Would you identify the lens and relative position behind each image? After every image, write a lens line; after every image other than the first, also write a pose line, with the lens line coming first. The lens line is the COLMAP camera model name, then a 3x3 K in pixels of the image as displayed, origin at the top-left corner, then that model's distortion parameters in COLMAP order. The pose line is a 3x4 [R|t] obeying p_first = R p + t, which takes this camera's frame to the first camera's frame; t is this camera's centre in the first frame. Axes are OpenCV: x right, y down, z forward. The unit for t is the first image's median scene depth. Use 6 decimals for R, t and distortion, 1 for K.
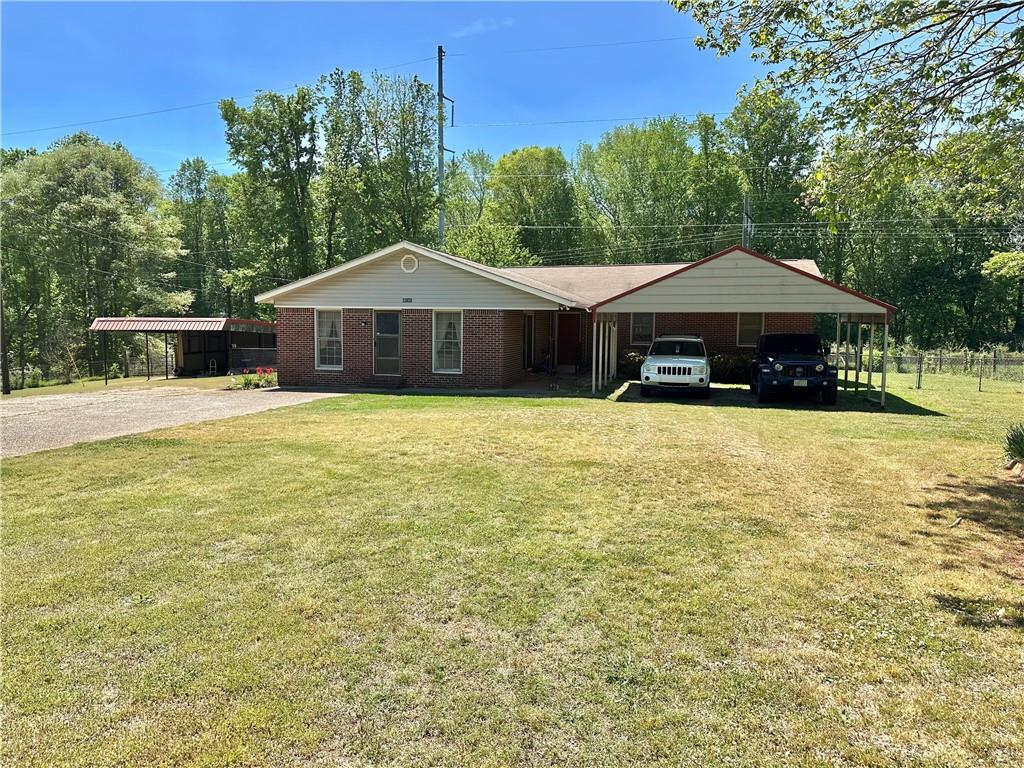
lens RADIAL K [[714.6, 0, 512.0], [0, 714.6, 384.0], [0, 0, 1]] dist [0.099668, -0.126688]
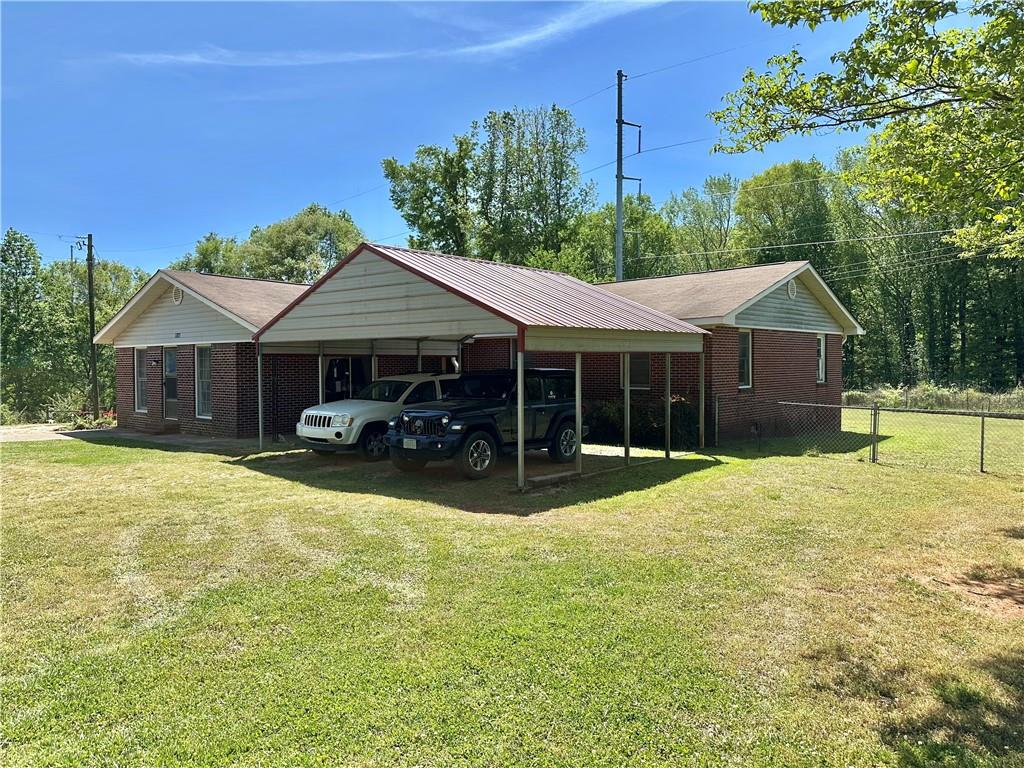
lens RADIAL K [[714.6, 0, 512.0], [0, 714.6, 384.0], [0, 0, 1]] dist [0.099668, -0.126688]
pose [[0.891978, -0.001815, -0.452076, 0.619210], [-0.025080, 0.998253, -0.053492, -0.018541], [0.451383, 0.059052, 0.890374, 0.382120]]
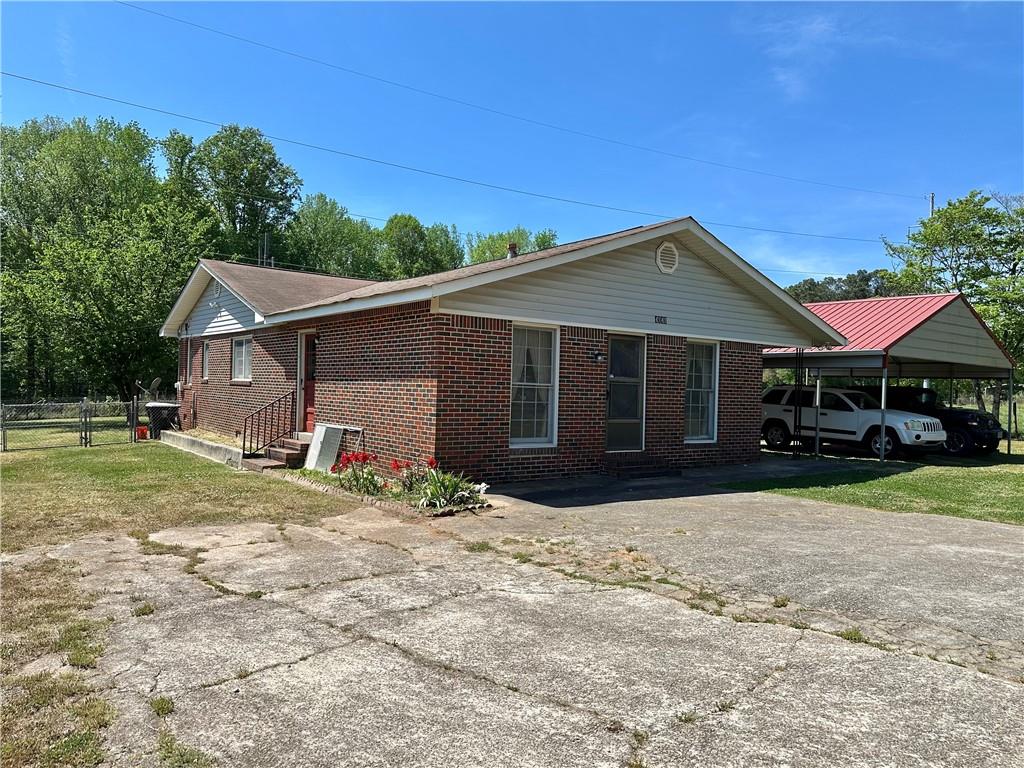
lens RADIAL K [[714.6, 0, 512.0], [0, 714.6, 384.0], [0, 0, 1]] dist [0.099668, -0.126688]
pose [[0.634569, 0.014873, 0.772723, -0.658781], [0.044232, 0.997477, -0.055522, -0.037379], [-0.771599, 0.069412, 0.632310, 0.715256]]
